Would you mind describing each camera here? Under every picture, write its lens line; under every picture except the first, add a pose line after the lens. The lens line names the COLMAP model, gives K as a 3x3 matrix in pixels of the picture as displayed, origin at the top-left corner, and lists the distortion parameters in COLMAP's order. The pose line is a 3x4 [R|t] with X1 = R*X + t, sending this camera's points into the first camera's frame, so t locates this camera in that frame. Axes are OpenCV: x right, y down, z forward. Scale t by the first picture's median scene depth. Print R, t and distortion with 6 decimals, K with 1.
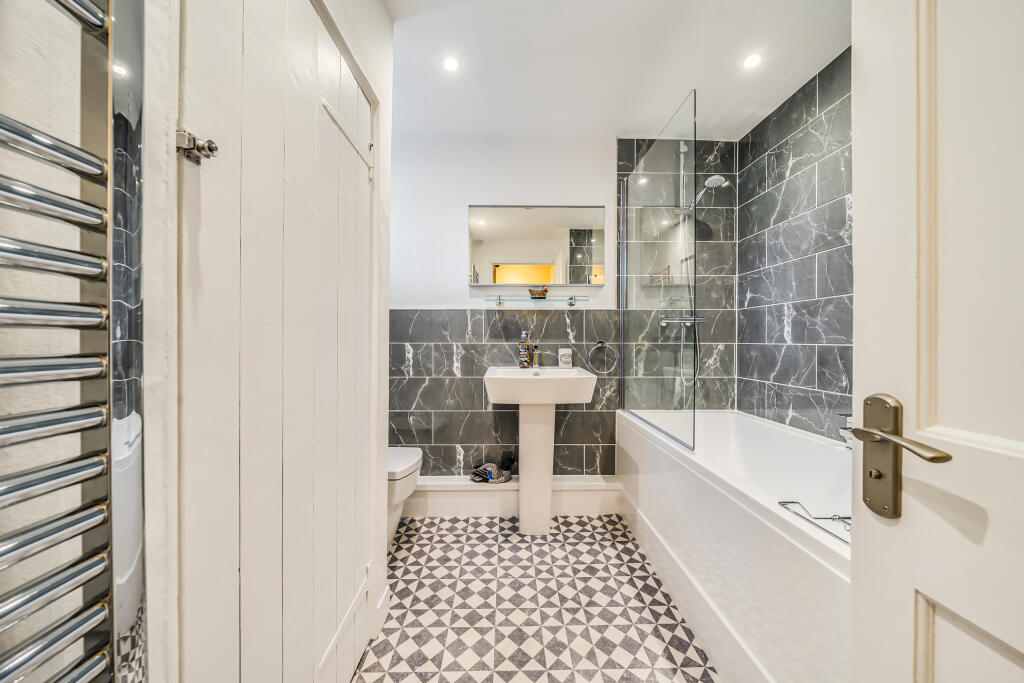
lens RADIAL K [[355.9, 0, 511.7], [0, 355.9, 341.9], [0, 0, 1]] dist [-0.002368, -0.000042]
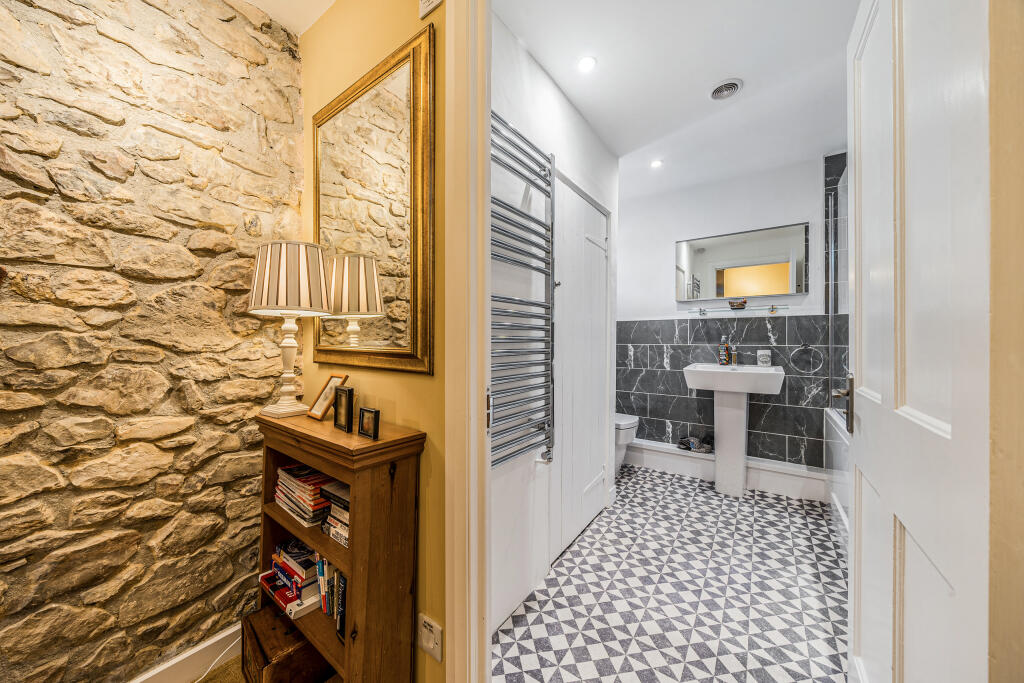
lens RADIAL K [[355.9, 0, 507.5], [0, 355.9, 339.4], [0, 0, 1]] dist [-0.002368, -0.000042]
pose [[0.803761, -0.000416, -0.594952, 0.187854], [-0.001467, 0.999995, -0.002681, -0.013877], [0.594951, 0.003028, 0.803757, -0.507756]]
